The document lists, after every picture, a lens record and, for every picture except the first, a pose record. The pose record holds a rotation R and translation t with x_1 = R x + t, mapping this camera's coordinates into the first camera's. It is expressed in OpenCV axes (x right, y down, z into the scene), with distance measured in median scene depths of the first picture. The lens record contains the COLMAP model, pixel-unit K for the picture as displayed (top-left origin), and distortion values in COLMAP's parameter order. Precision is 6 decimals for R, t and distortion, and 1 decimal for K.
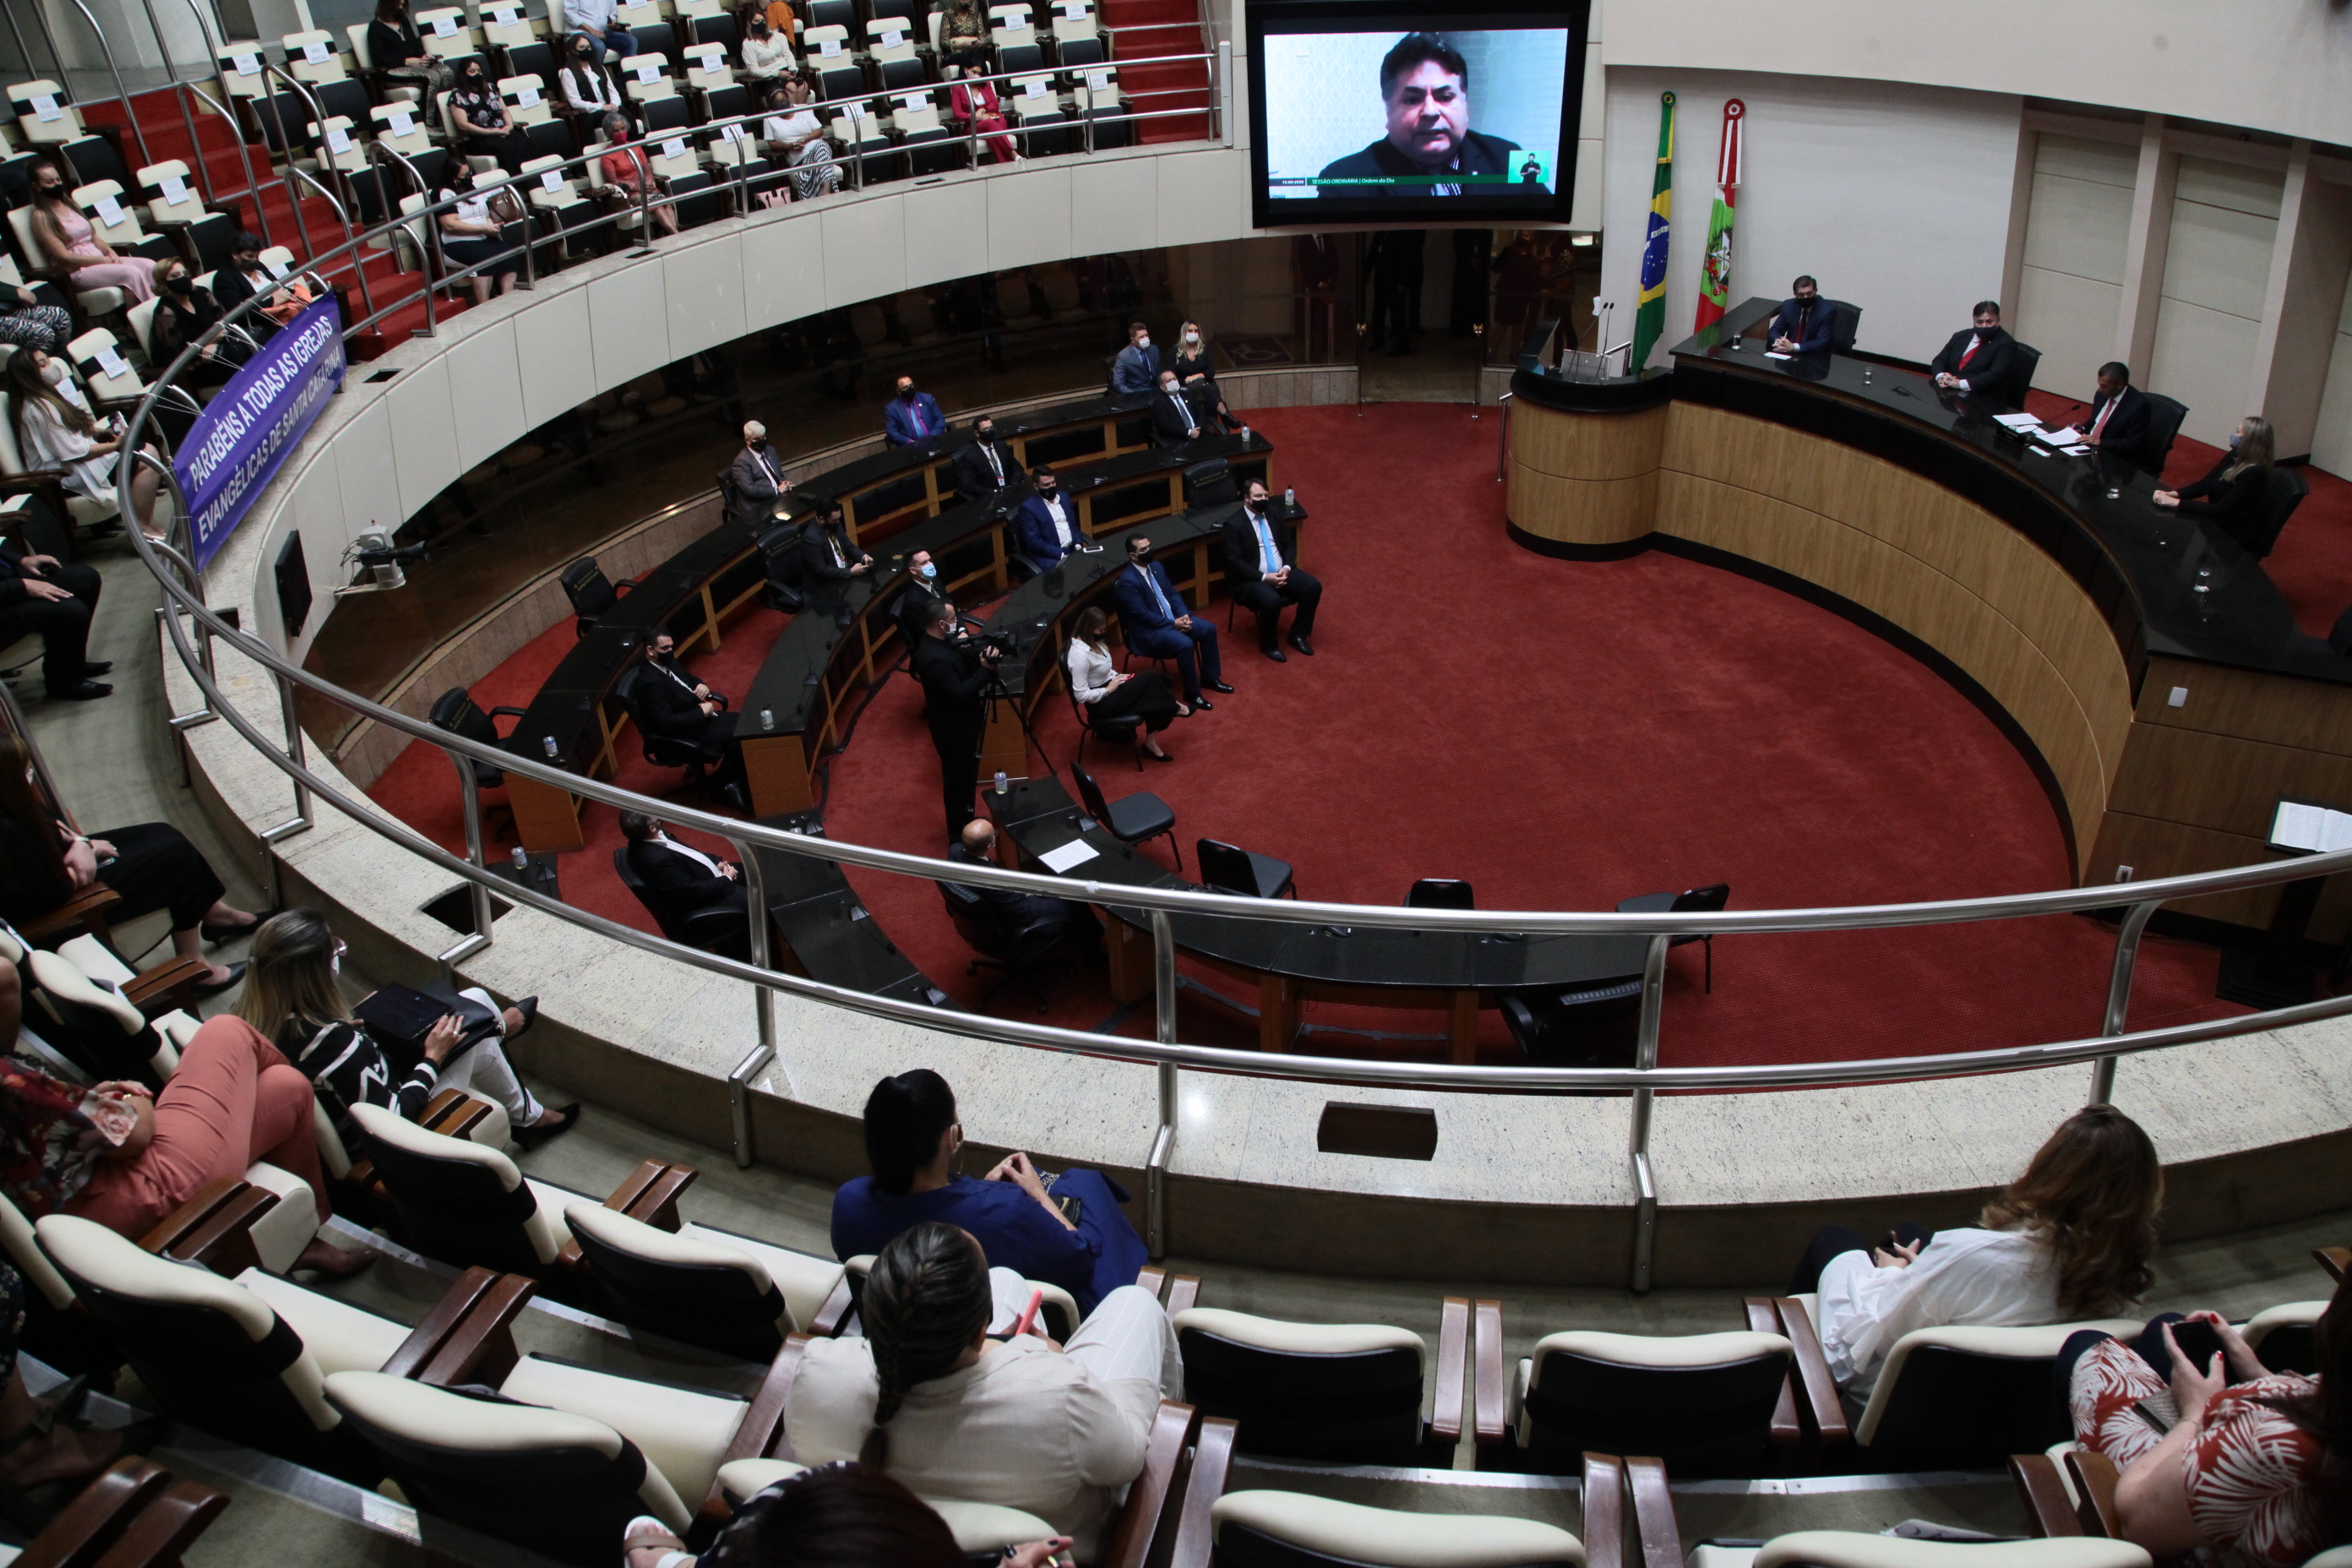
lens RADIAL K [[1660.5, 0, 1210.5], [0, 1660.5, 785.9], [0, 0, 1]] dist [-0.085791, 0.069627]
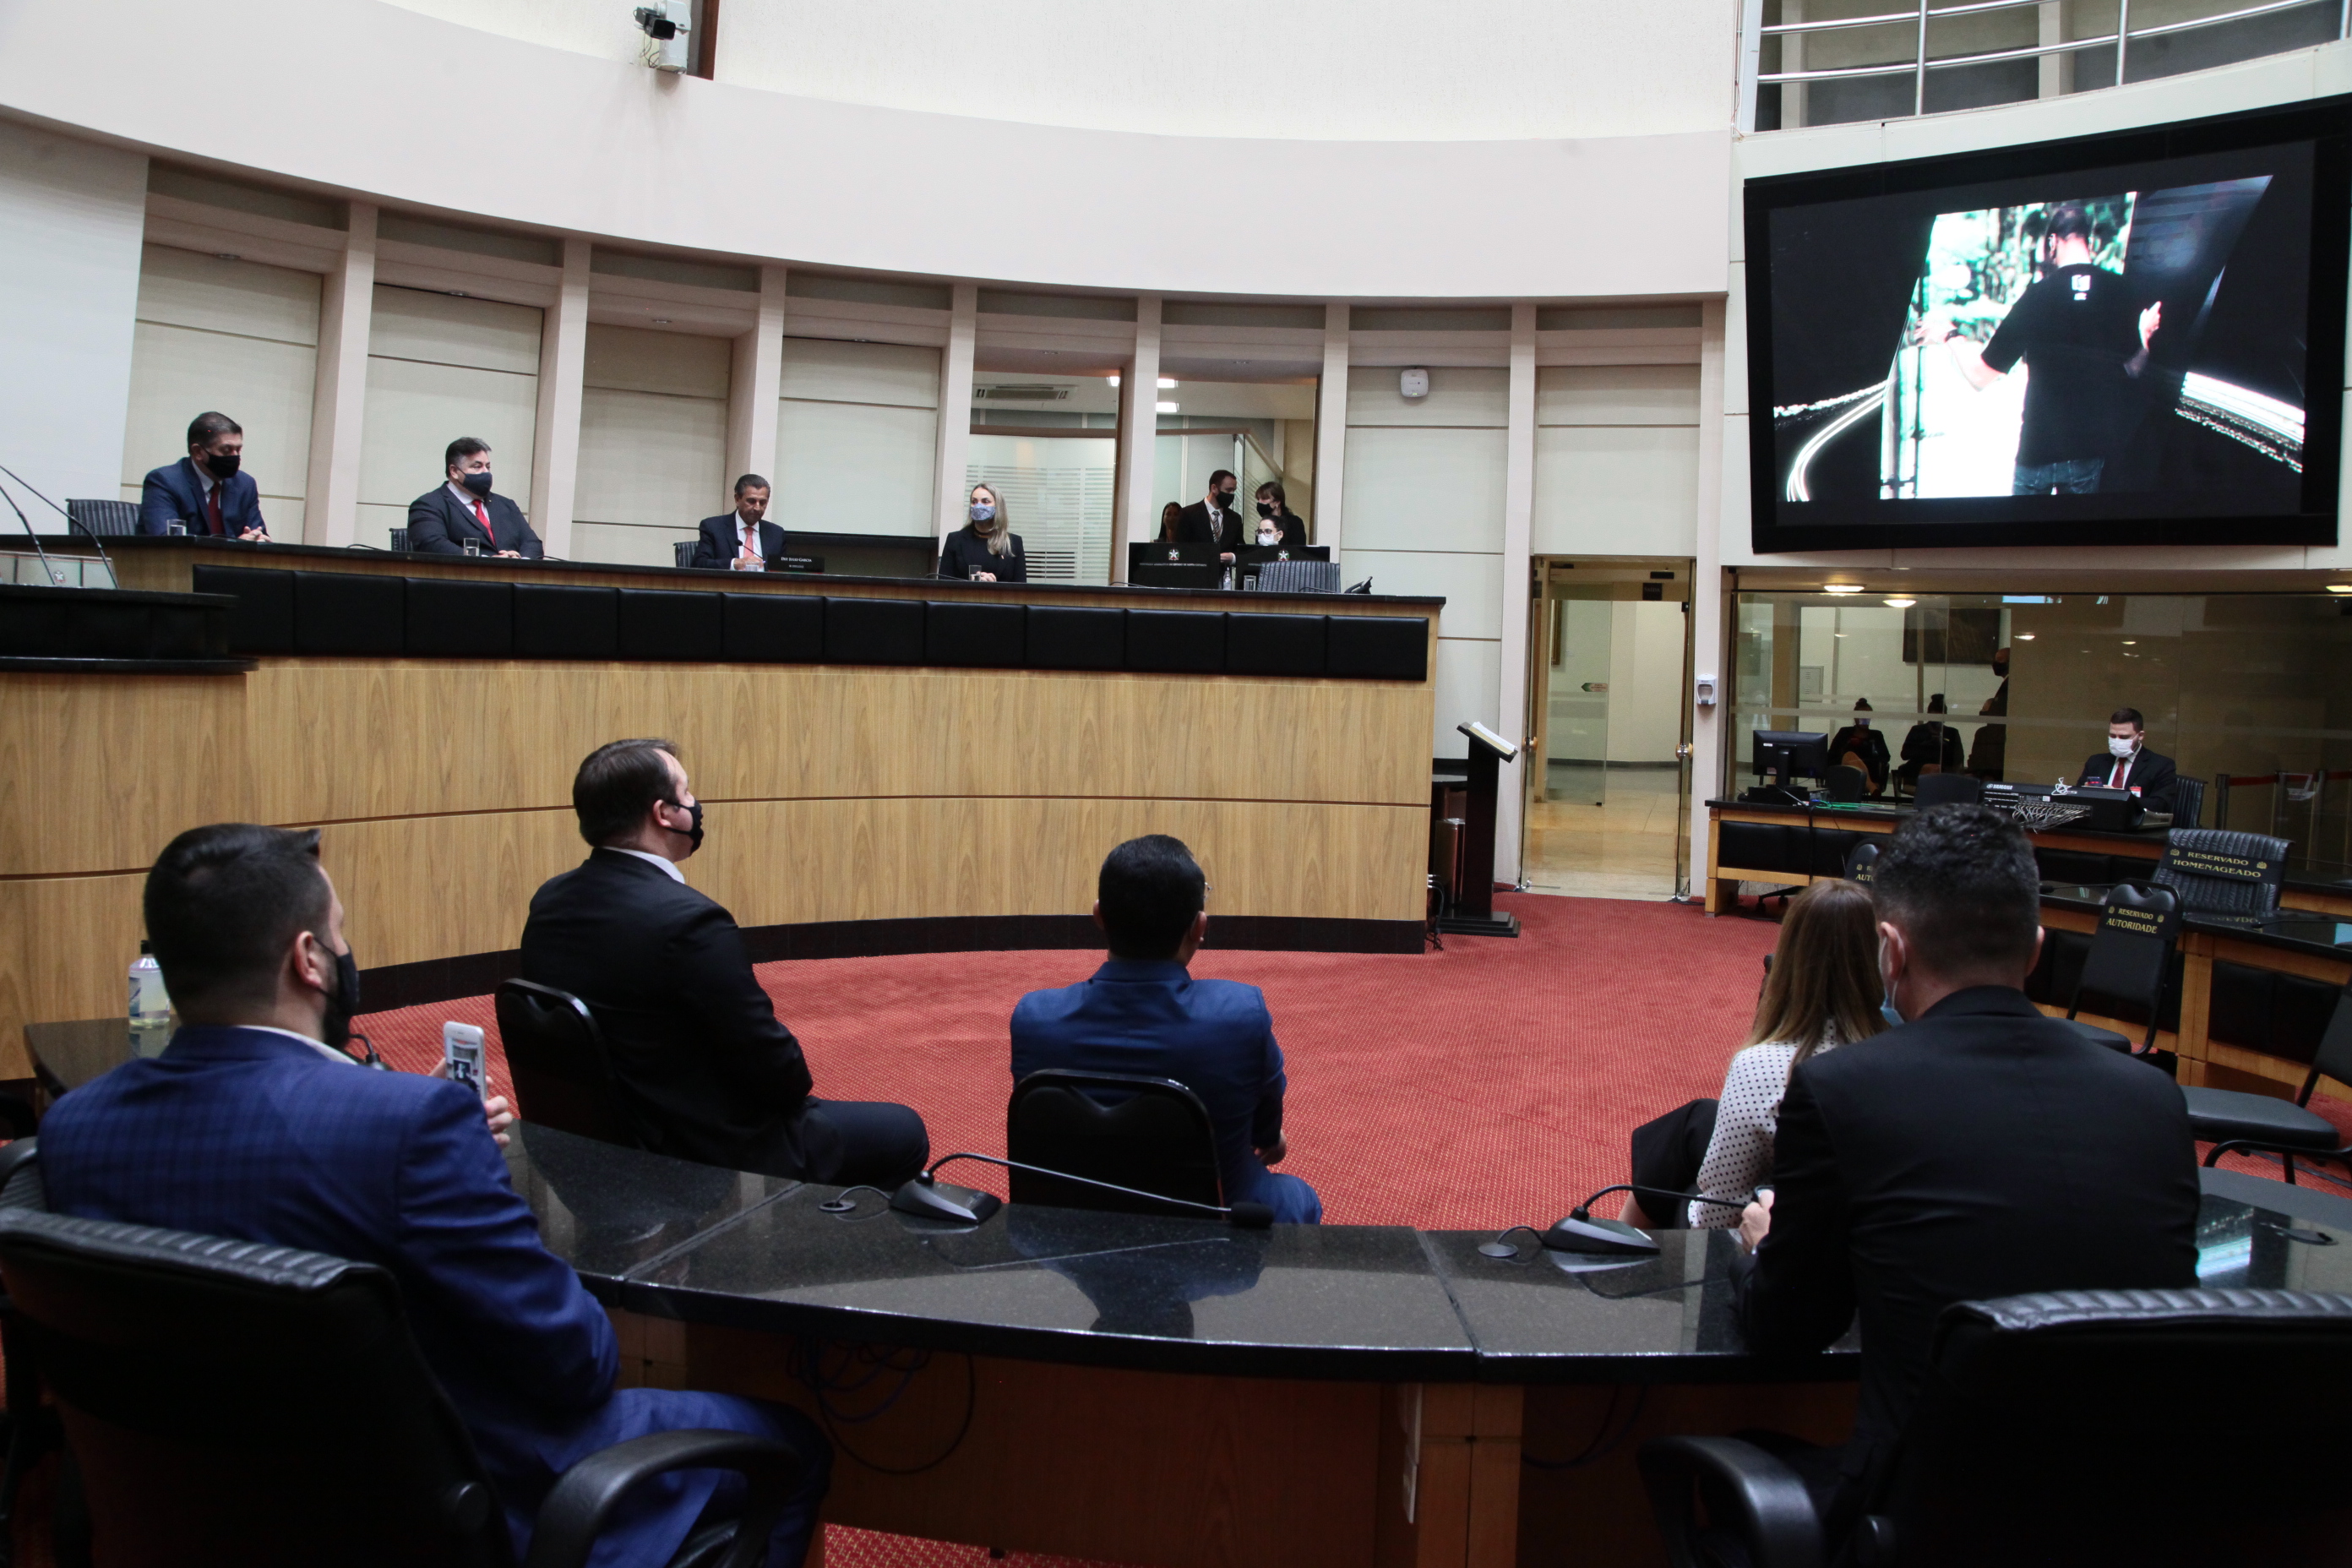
lens RADIAL K [[1907.8, 0, 1172.0], [0, 1907.8, 782.0], [0, 0, 1]] dist [-0.033523, 0.001657]
pose [[-0.327304, -0.034626, 0.944284, -0.250278], [0.487285, 0.850015, 0.200070, -0.180019], [-0.809583, 0.525620, -0.261341, 0.921014]]
